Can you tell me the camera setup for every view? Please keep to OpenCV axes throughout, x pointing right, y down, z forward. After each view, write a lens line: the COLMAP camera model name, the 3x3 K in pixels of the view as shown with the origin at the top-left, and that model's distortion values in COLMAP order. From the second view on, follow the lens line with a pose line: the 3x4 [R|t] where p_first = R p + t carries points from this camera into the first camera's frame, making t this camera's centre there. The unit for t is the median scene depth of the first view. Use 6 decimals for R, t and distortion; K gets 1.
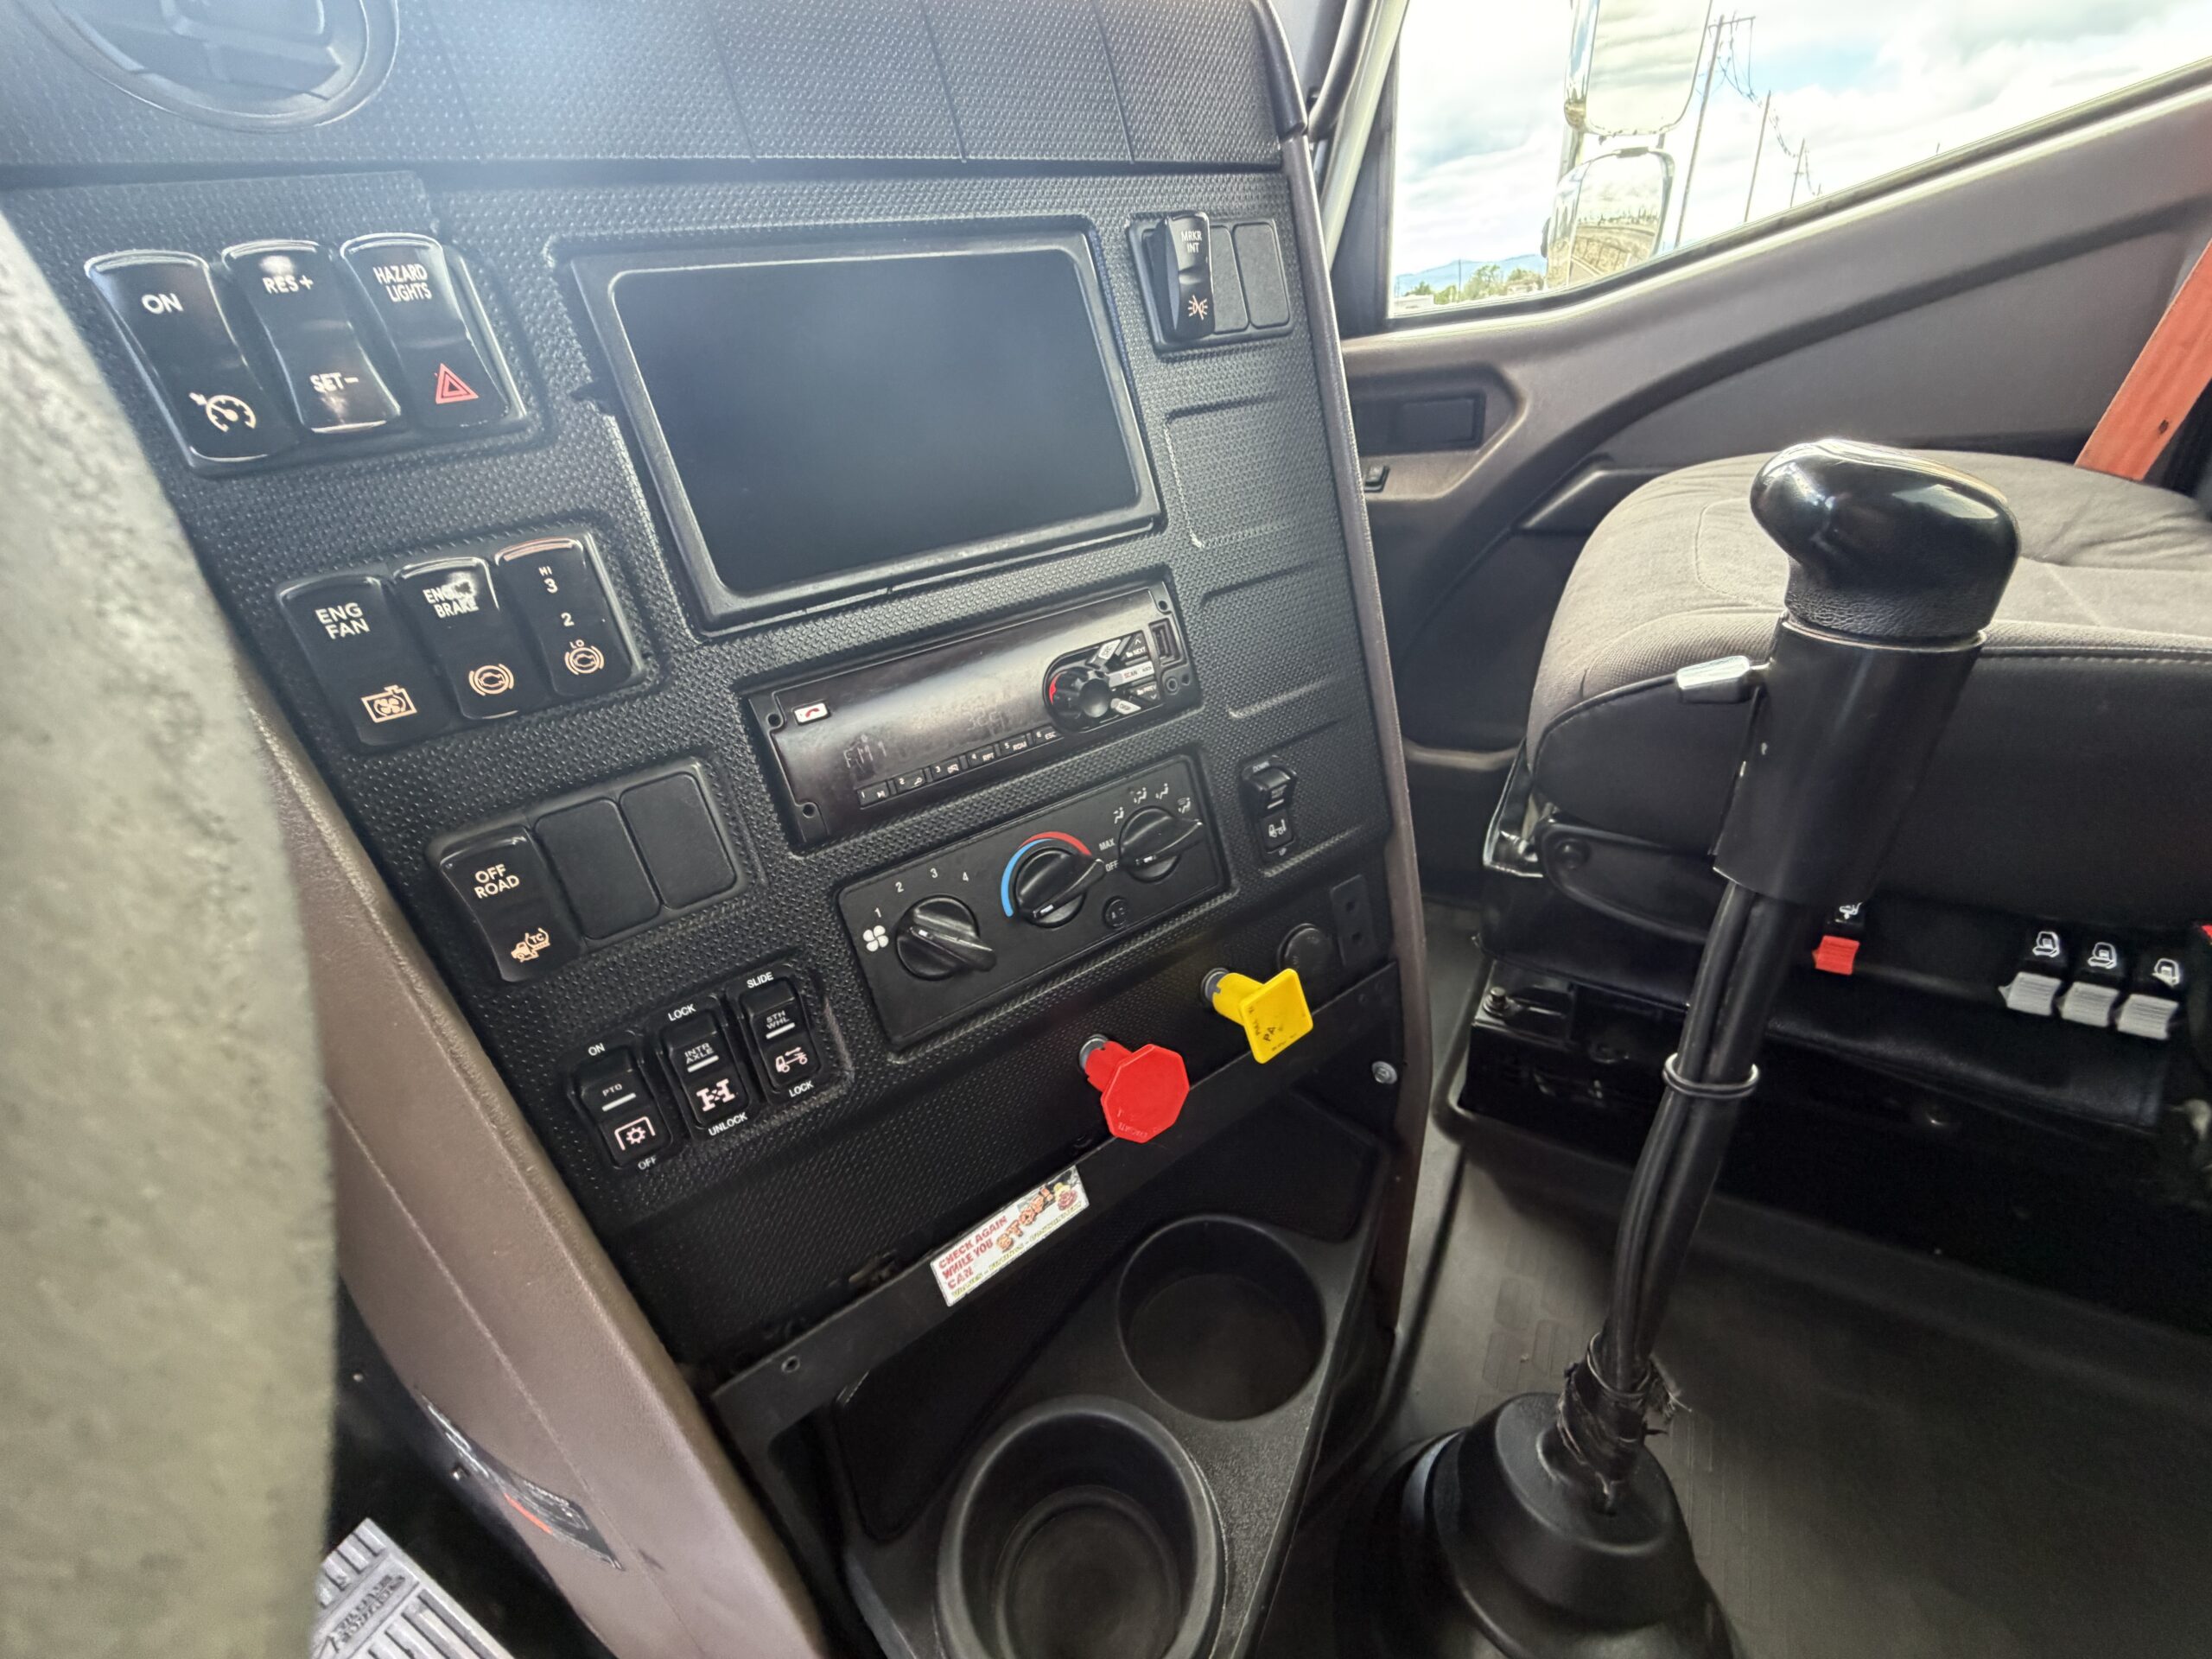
lens RADIAL K [[886.5, 0, 1096.2], [0, 886.5, 839.4], [0, 0, 1]] dist [-0.000532, -0.000842]
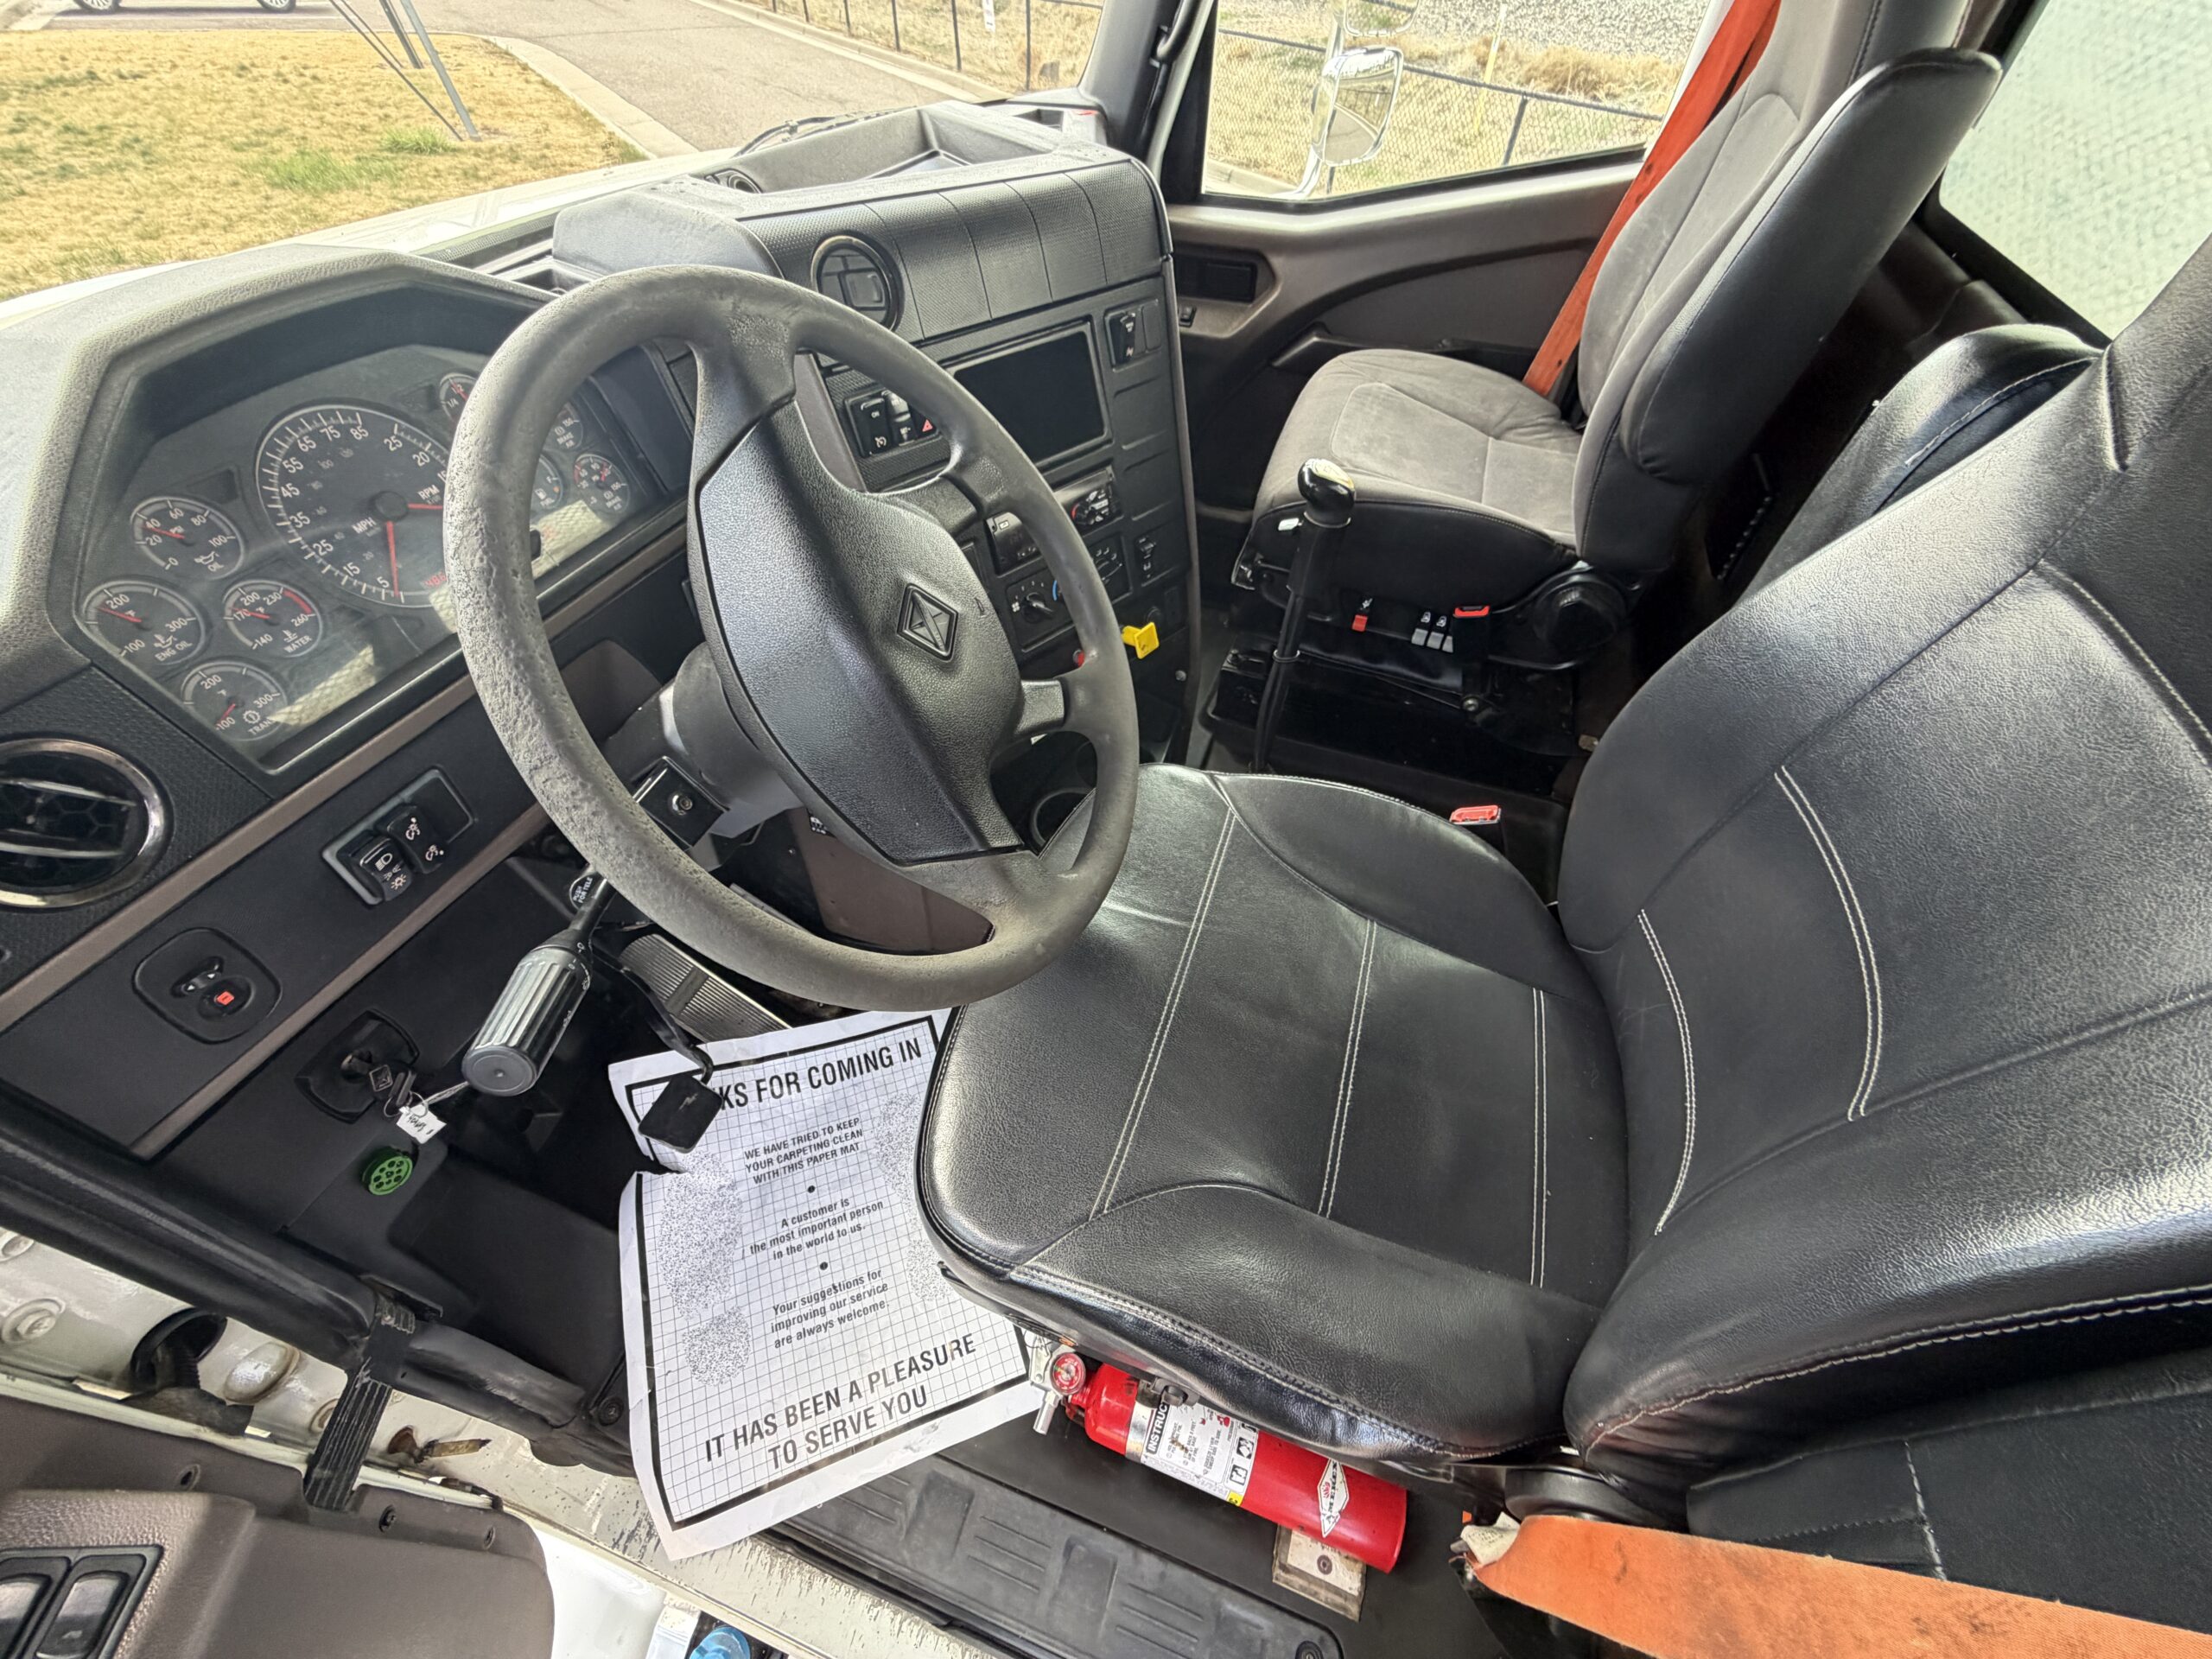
lens RADIAL K [[886.5, 0, 1096.2], [0, 886.5, 839.4], [0, 0, 1]] dist [-0.000532, -0.000842]
pose [[0.971775, -0.053070, 0.229865, -0.511104], [-0.020119, 0.952176, 0.304888, -0.035441], [-0.235052, -0.300907, 0.924233, -1.396646]]
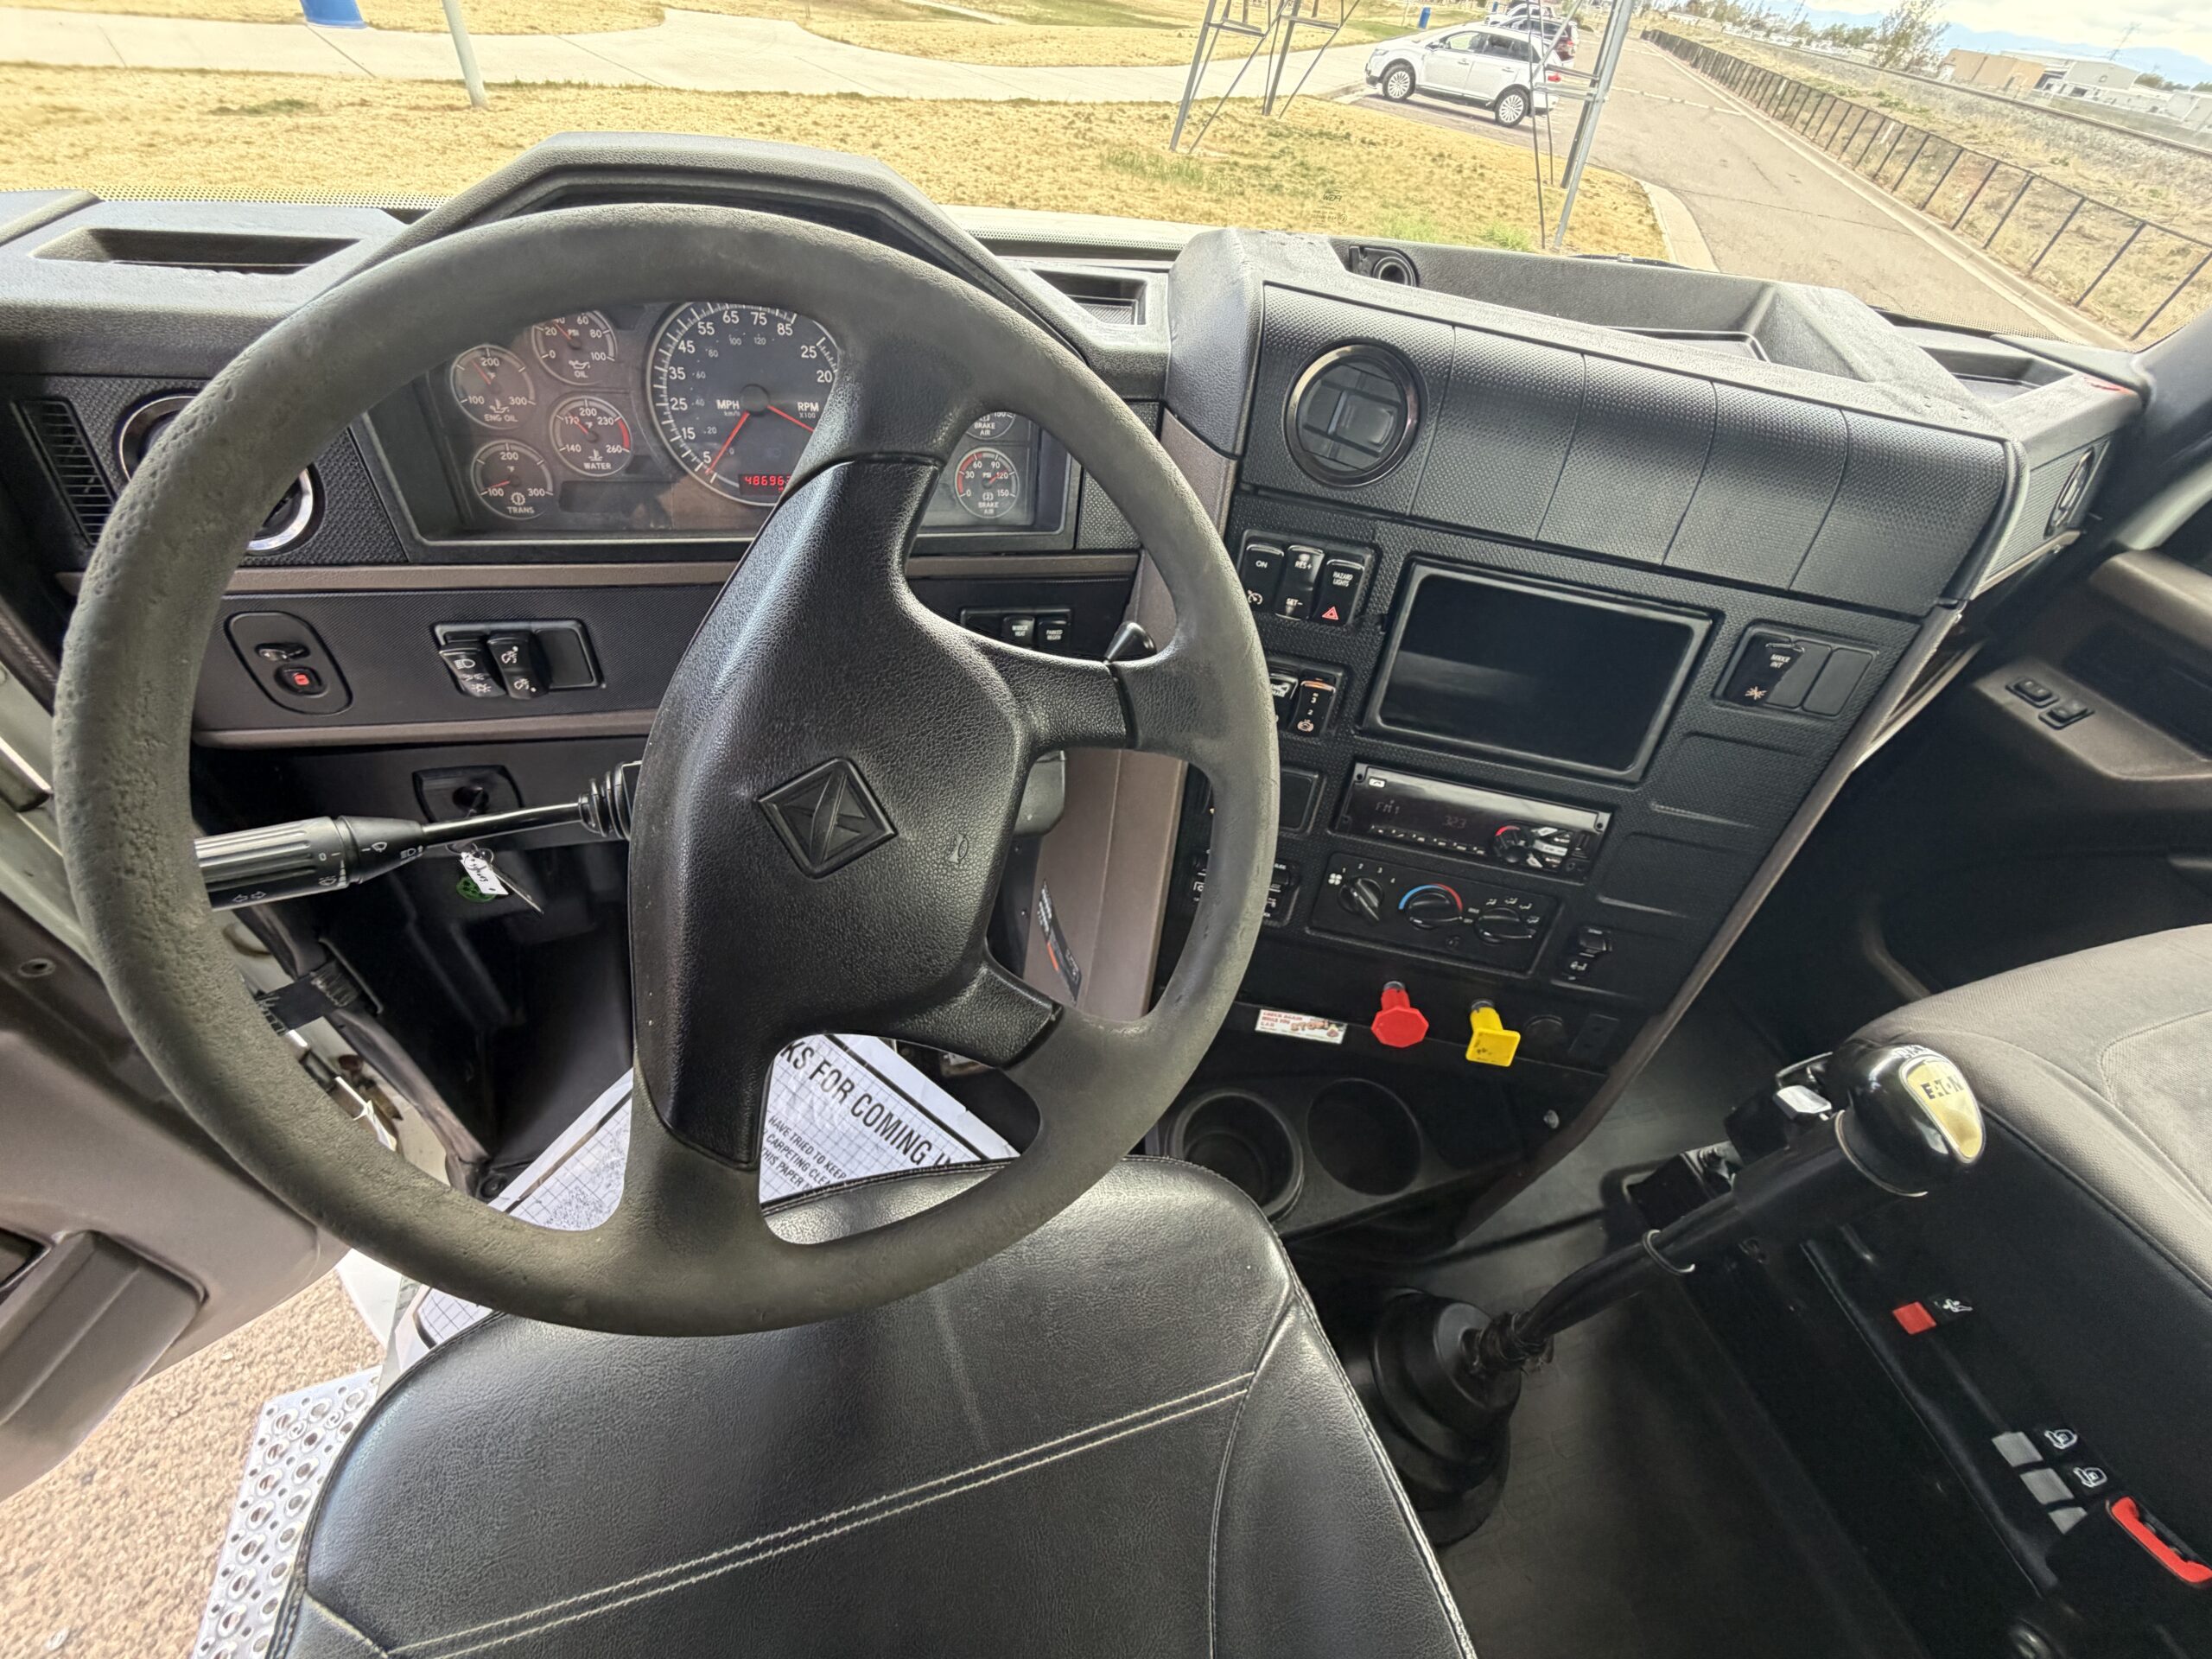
lens RADIAL K [[872.9, 0, 1108.8], [0, 872.9, 821.0], [0, 0, 1]] dist [-0.002293, -0.000322]
pose [[0.699708, 0.626775, -0.342873, -0.010296], [-0.505144, 0.773417, 0.382957, -0.357717], [0.505211, -0.094758, 0.857778, -0.684720]]
